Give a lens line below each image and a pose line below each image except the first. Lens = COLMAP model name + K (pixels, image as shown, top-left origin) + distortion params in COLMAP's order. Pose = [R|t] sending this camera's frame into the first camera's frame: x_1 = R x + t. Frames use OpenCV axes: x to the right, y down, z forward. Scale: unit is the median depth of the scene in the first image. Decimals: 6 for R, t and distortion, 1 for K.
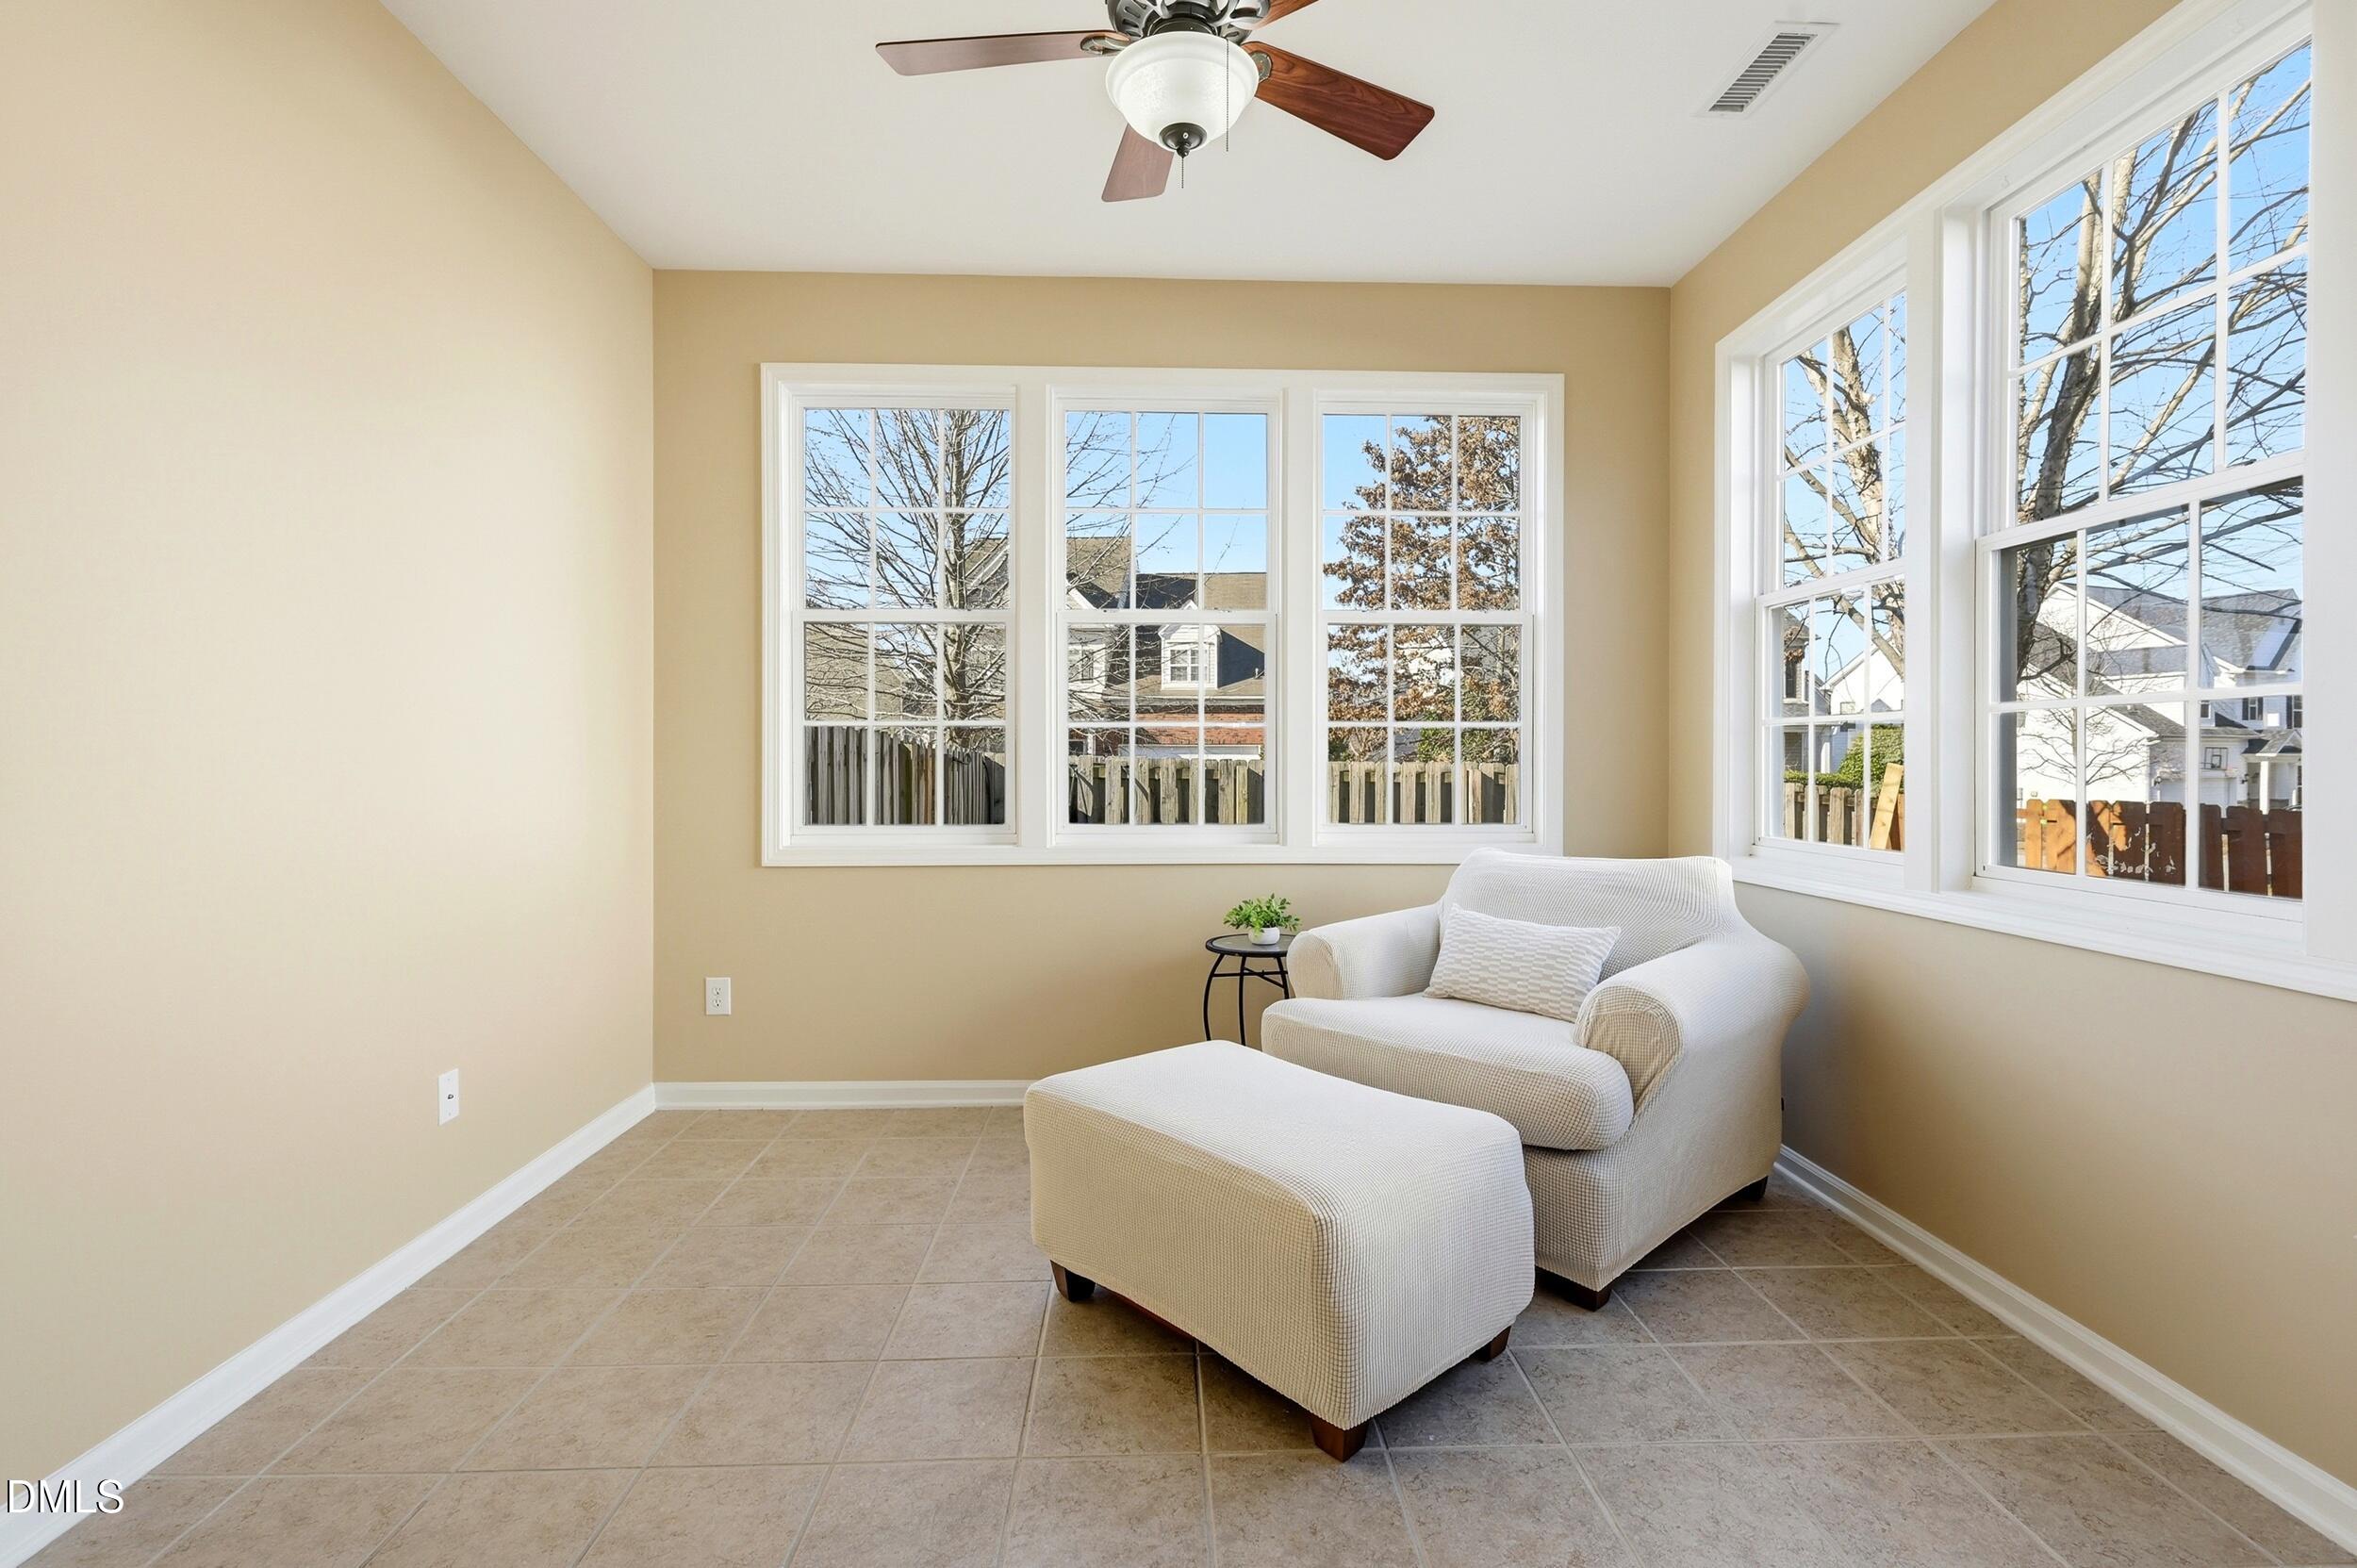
lens RADIAL K [[1079.7, 0, 1183.1], [0, 1079.7, 774.0], [0, 0, 1]] dist [-0.000866, 0.000708]
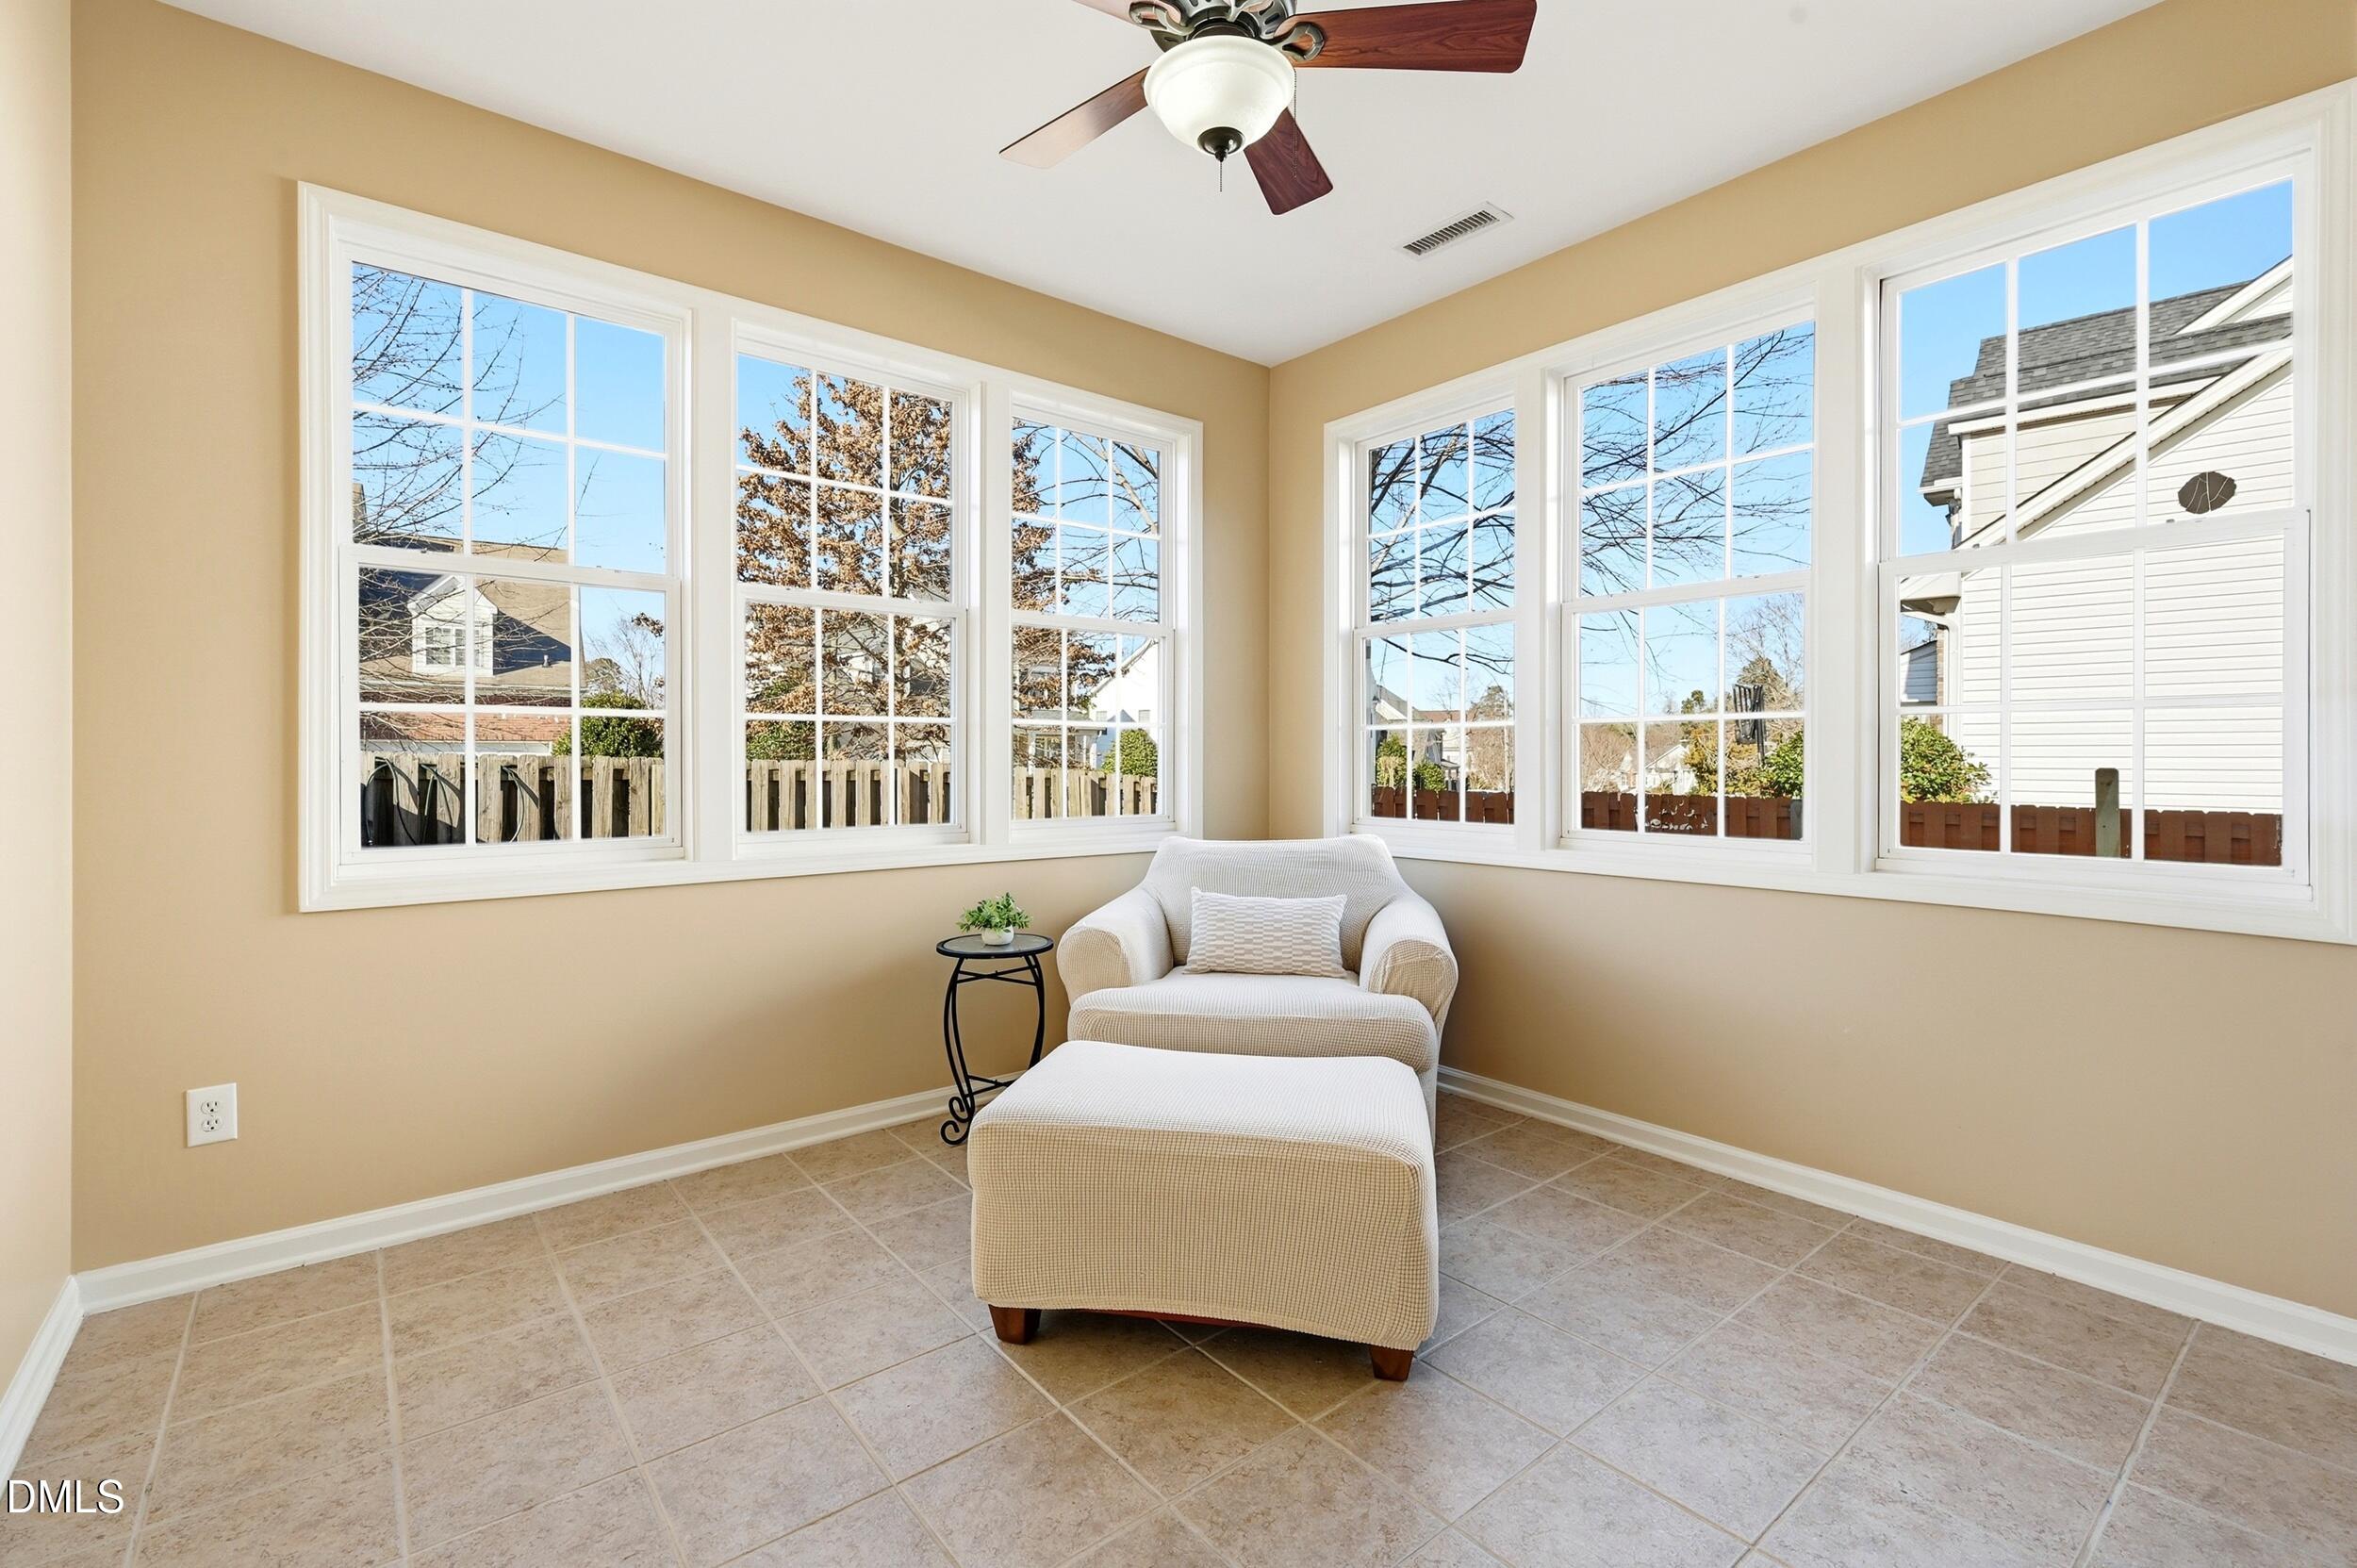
lens RADIAL K [[1033.8, 0, 1180.4], [0, 1033.8, 769.0], [0, 0, 1]] dist [-0.001039, 0.000537]
pose [[0.799877, -0.006973, 0.600124, -0.384208], [0.008566, 0.999963, 0.000202, -0.001345], [-0.600103, 0.004979, 0.799907, 0.155983]]
